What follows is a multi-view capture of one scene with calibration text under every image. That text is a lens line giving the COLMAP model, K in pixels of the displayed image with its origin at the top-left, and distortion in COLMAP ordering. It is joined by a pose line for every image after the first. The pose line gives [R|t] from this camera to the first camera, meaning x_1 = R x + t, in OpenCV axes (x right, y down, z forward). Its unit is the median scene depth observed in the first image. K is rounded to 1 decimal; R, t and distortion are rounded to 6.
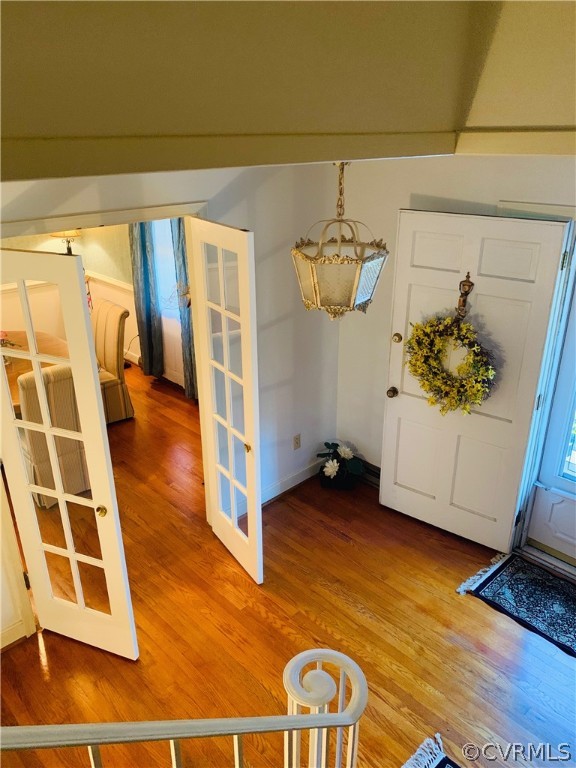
lens RADIAL K [[582.9, 0, 288.8], [0, 582.9, 383.7], [0, 0, 1]] dist [-0.001432, 0.002272]
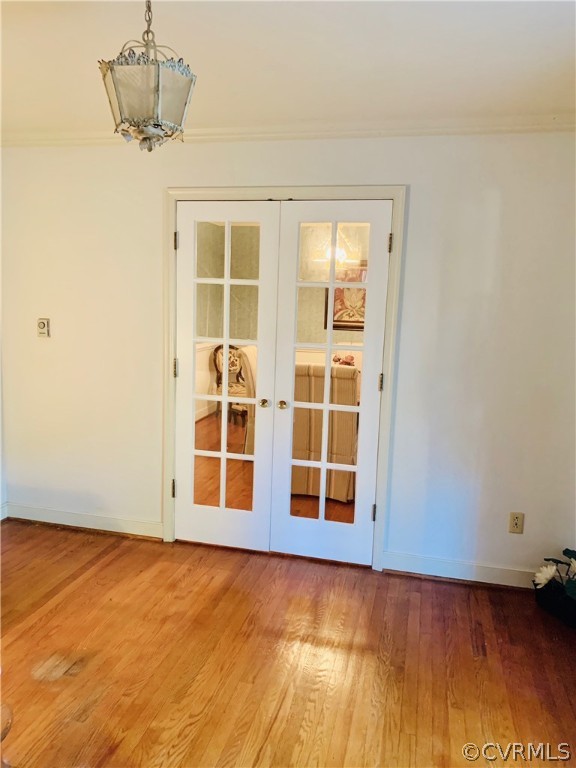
lens RADIAL K [[582.9, 0, 288.1], [0, 582.9, 383.2], [0, 0, 1]] dist [-0.001432, 0.002272]
pose [[0.529637, 0.135032, -0.837407, 0.502487], [-0.370425, 0.924953, -0.085135, 0.117683], [0.763066, 0.355287, 0.539909, 0.356674]]
